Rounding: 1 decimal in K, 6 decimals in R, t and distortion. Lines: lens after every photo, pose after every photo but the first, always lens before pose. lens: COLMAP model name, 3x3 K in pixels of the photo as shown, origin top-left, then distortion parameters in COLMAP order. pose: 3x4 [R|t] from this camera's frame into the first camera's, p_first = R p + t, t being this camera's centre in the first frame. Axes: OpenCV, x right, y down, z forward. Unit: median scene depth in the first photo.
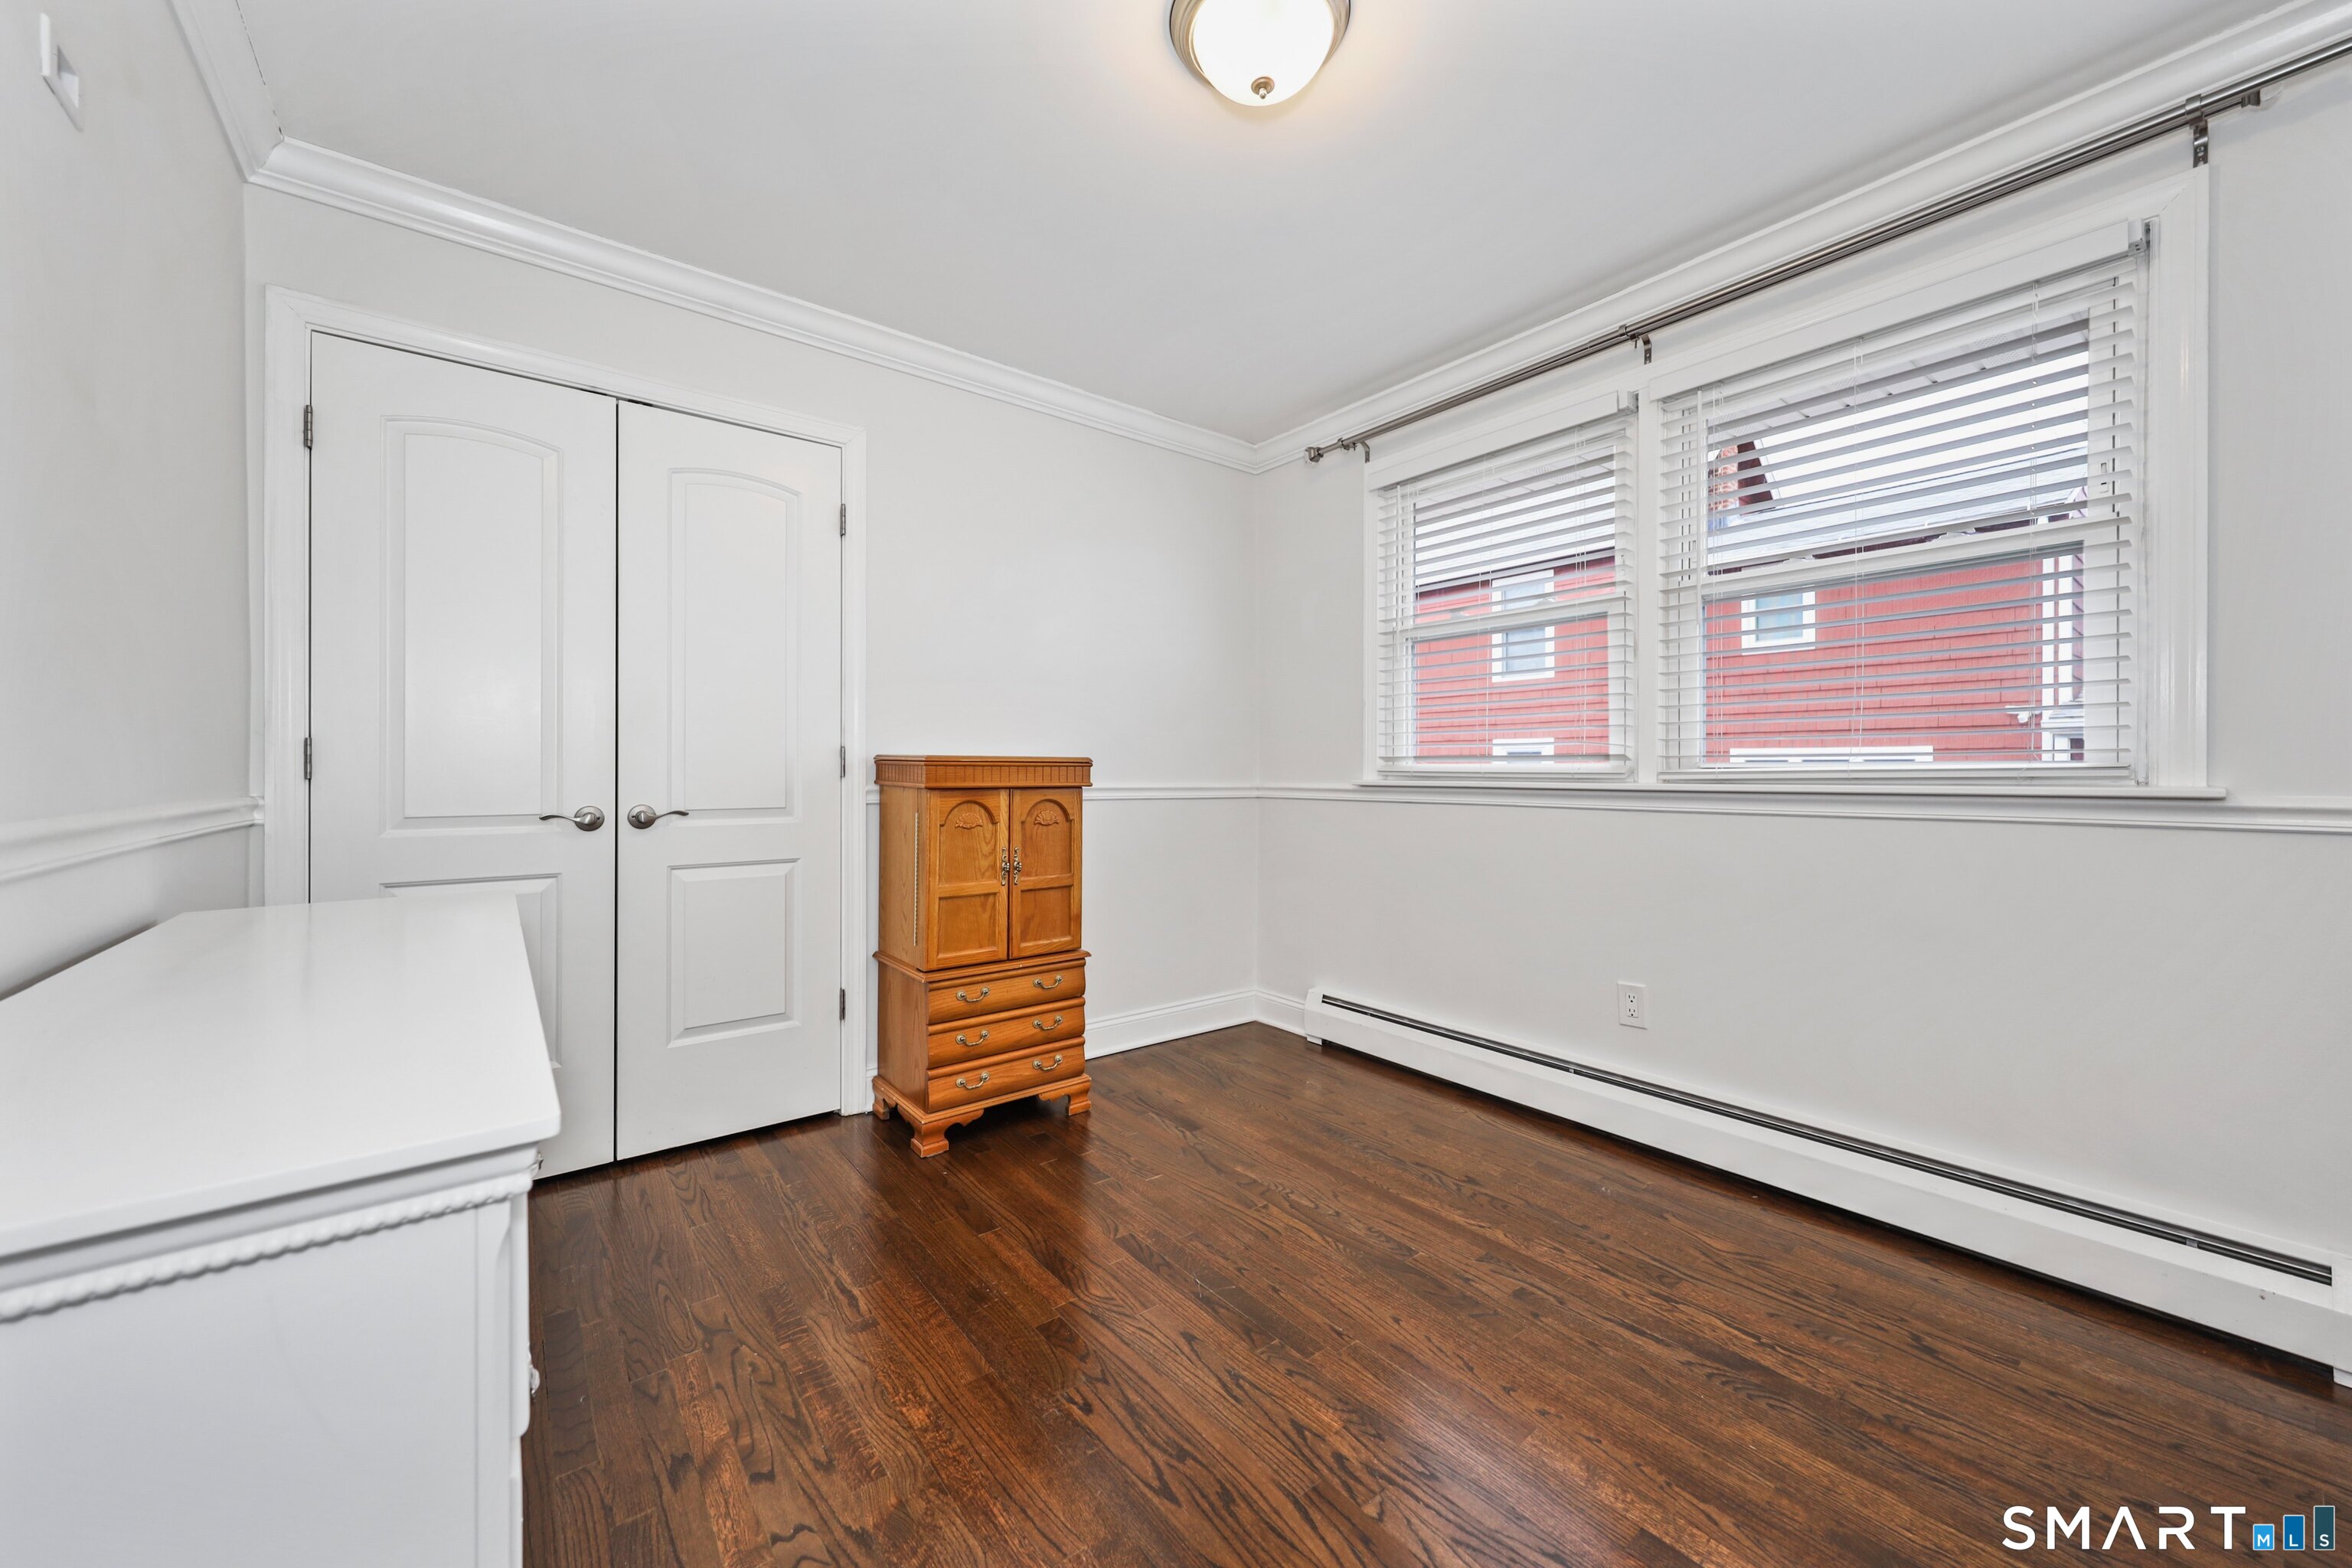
lens RADIAL K [[873.8, 0, 1164.7], [0, 873.8, 765.1], [0, 0, 1]] dist [0.002190, -0.000034]
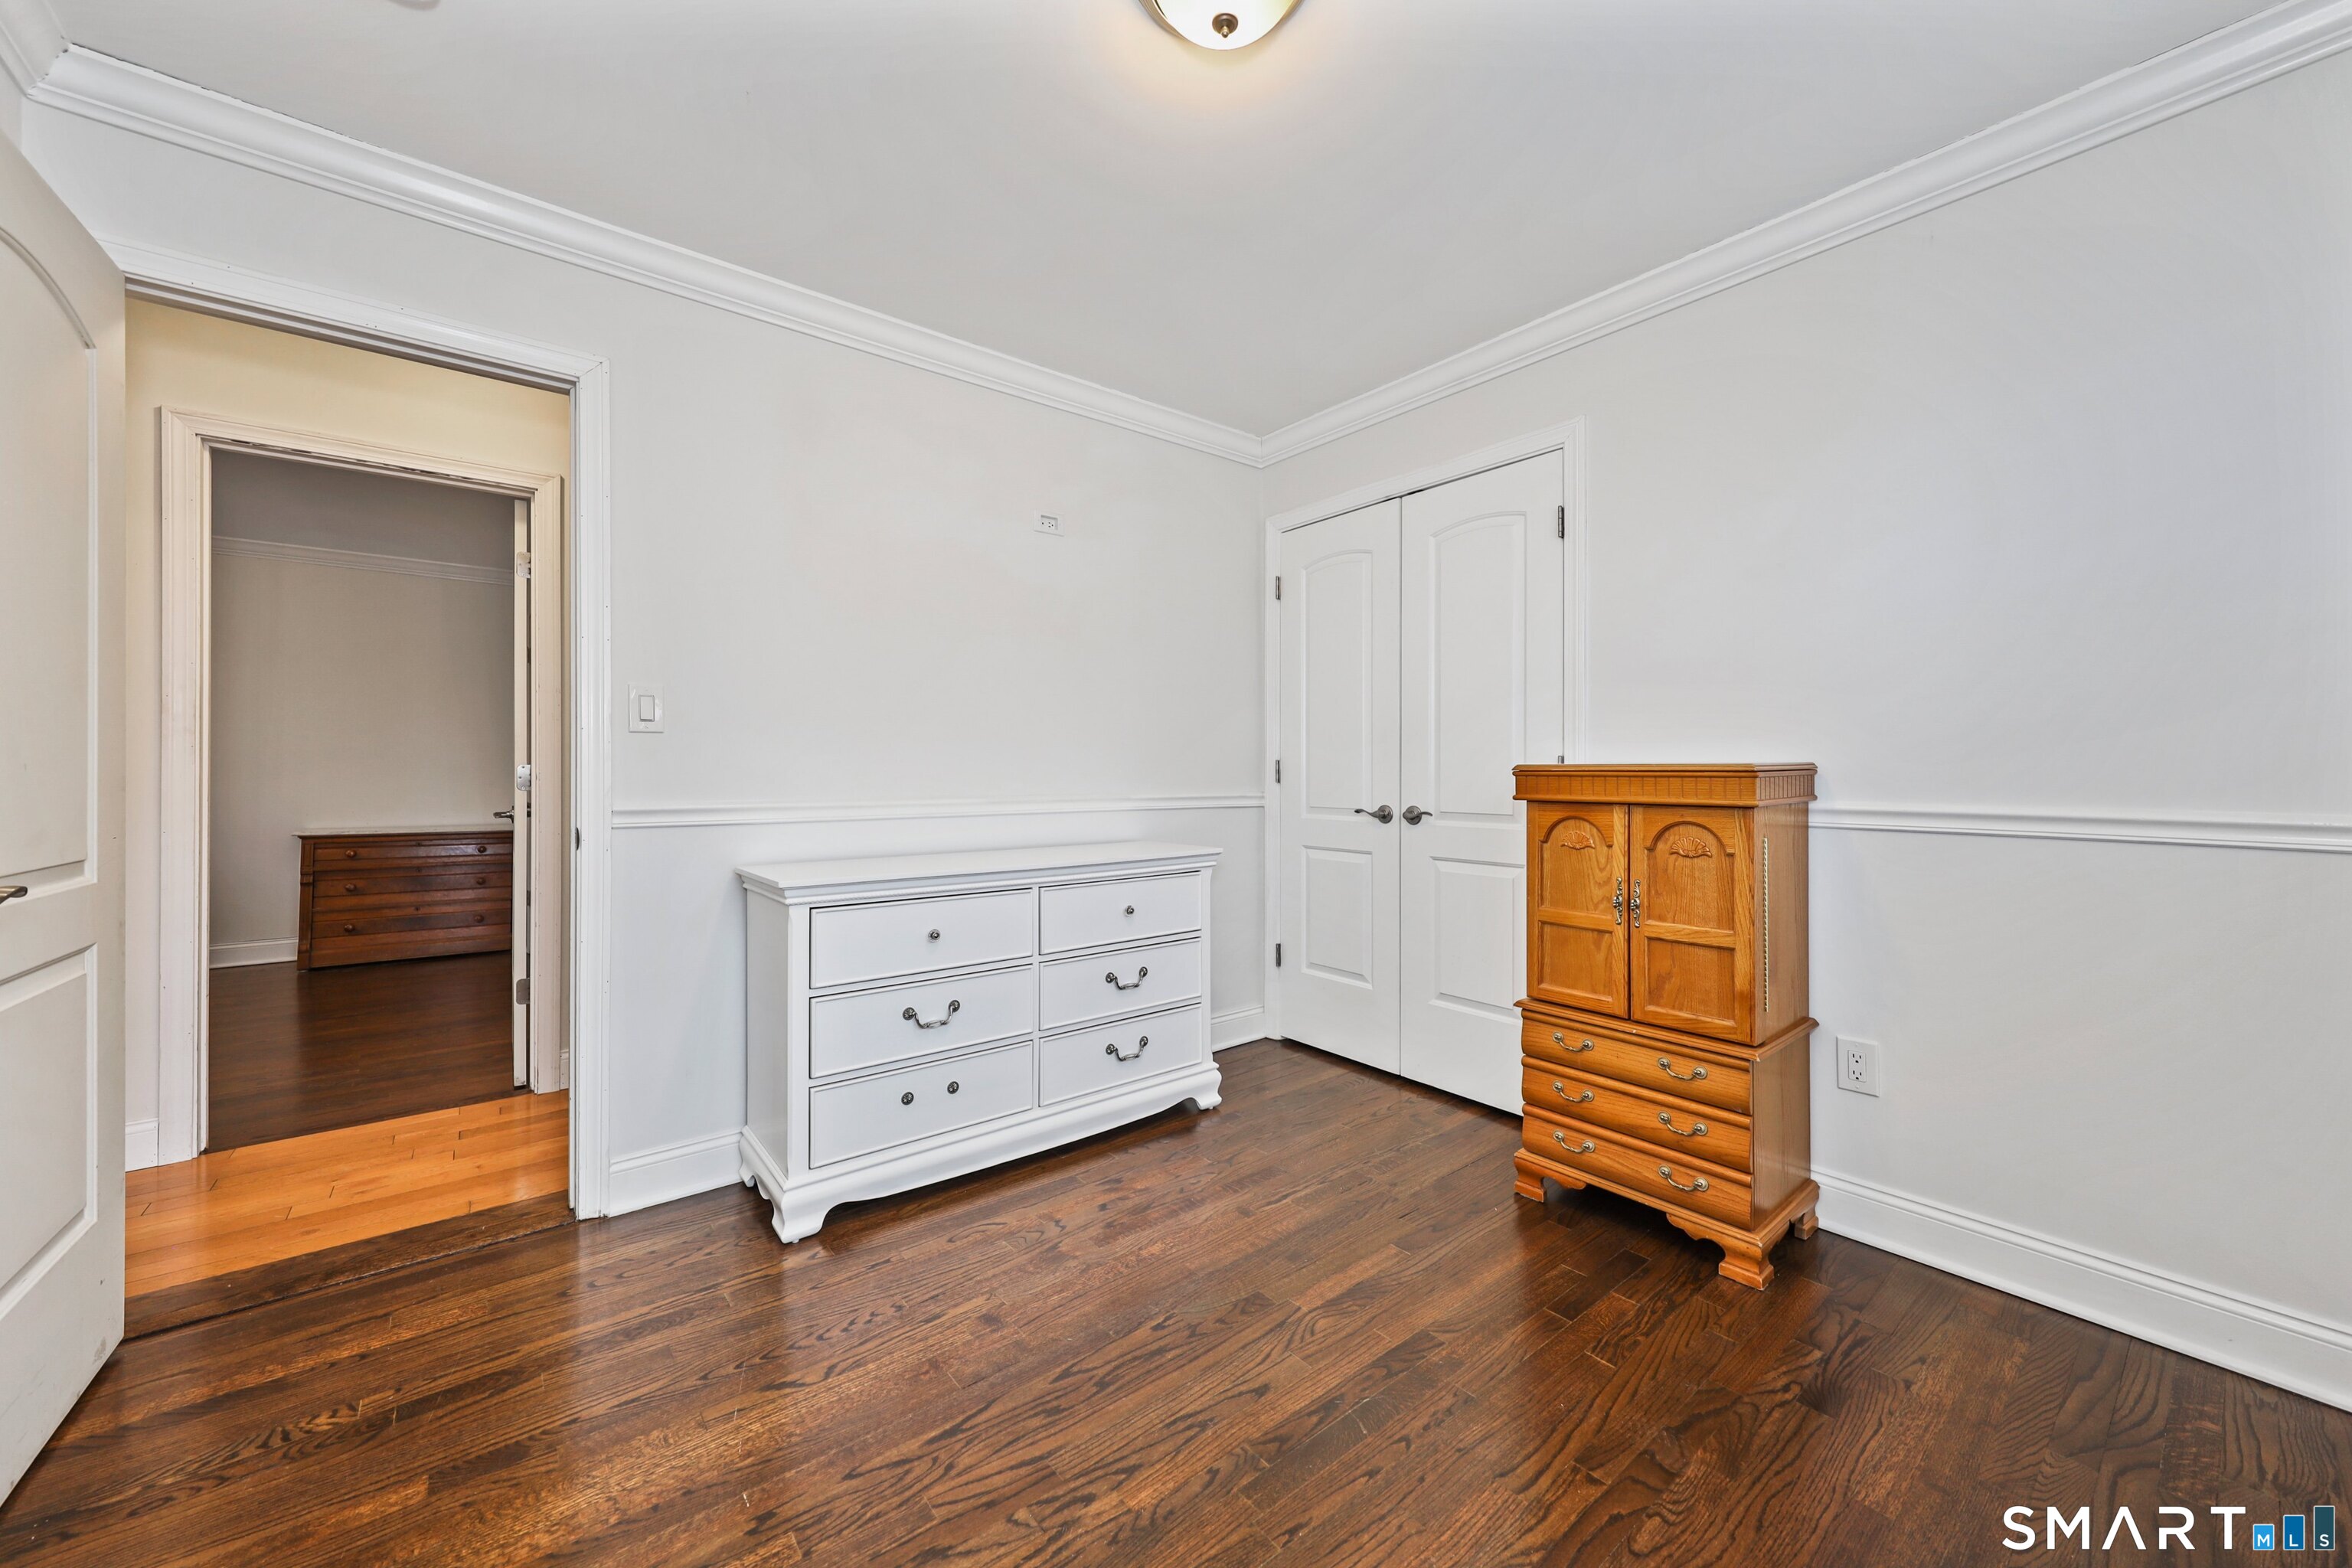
lens RADIAL K [[873.8, 0, 1164.7], [0, 873.8, 765.1], [0, 0, 1]] dist [0.002190, -0.000034]
pose [[0.007370, -0.008649, -0.999935, 0.686103], [0.000336, 0.999963, -0.008646, -0.002948], [0.999973, -0.000272, 0.007373, 0.633368]]
